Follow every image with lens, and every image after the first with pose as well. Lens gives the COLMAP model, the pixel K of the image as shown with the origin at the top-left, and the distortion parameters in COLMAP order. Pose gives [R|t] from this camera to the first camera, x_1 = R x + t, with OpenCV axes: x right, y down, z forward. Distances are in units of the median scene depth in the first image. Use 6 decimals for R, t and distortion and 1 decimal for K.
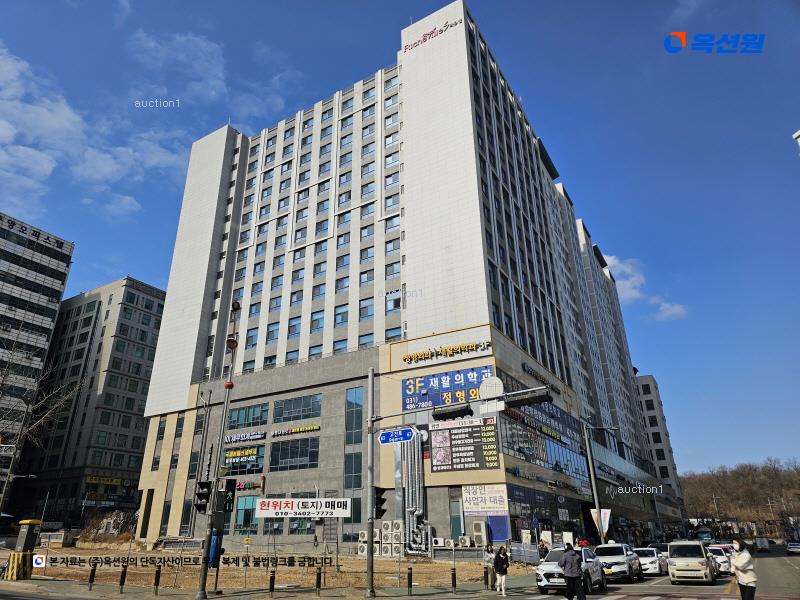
lens RADIAL K [[554.4, 0, 397.5], [0, 554.4, 301.6], [0, 0, 1]] dist [0.062803, -0.024921]
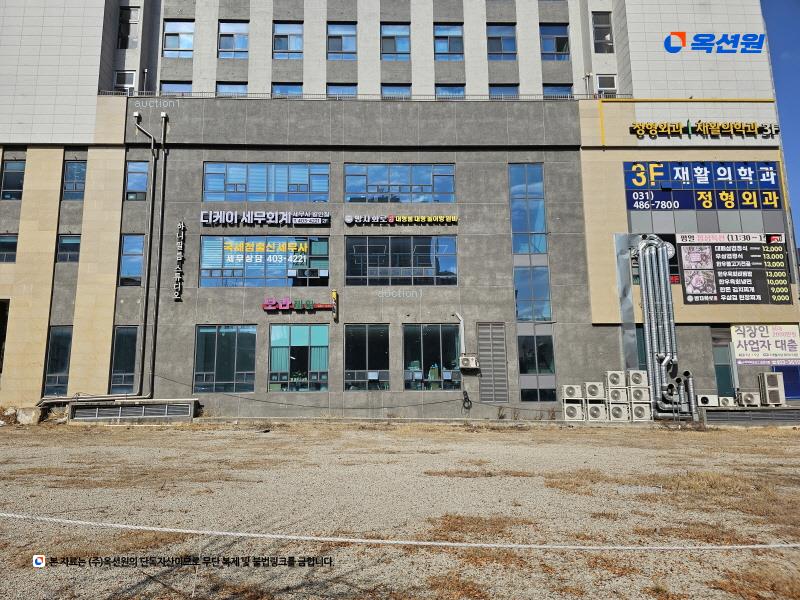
lens RADIAL K [[554.4, 0, 399.1], [0, 554.4, 301.4], [0, 0, 1]] dist [0.062803, -0.024921]
pose [[0.822571, 0.085979, 0.562126, -0.577238], [-0.211219, 0.963981, 0.161637, 0.259073], [-0.527981, -0.251689, 0.811103, 0.618307]]
